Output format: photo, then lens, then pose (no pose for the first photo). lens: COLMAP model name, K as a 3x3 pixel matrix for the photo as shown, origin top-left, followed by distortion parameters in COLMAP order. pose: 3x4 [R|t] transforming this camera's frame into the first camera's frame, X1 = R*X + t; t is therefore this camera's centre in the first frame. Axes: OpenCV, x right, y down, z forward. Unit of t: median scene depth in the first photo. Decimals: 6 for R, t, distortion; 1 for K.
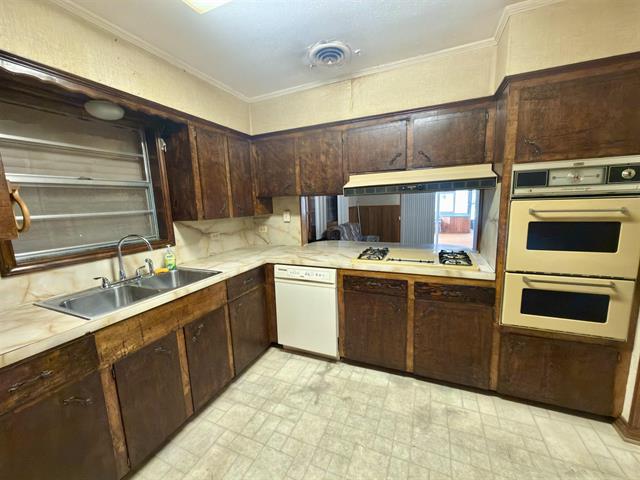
lens RADIAL K [[256.2, 0, 317.6], [0, 256.2, 240.0], [0, 0, 1]] dist [0.000859, -0.000004]
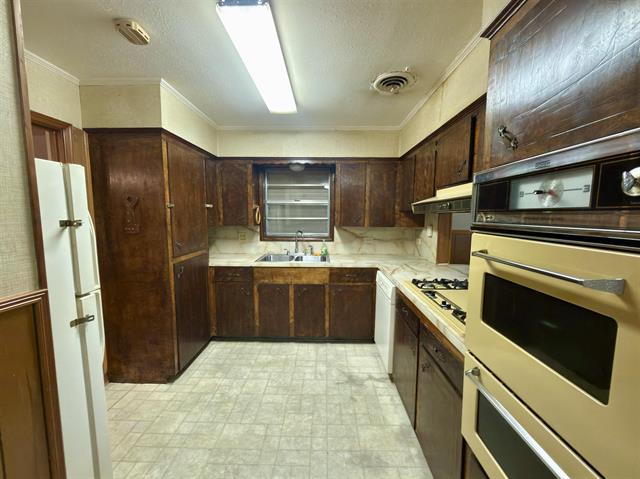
lens RADIAL K [[256.2, 0, 316.9], [0, 256.2, 239.7], [0, 0, 1]] dist [0.000859, -0.000004]
pose [[0.384181, 0.128840, -0.914224, 0.914241], [-0.155696, 0.985074, 0.073397, -0.096813], [0.910035, 0.114143, 0.398507, 0.333999]]
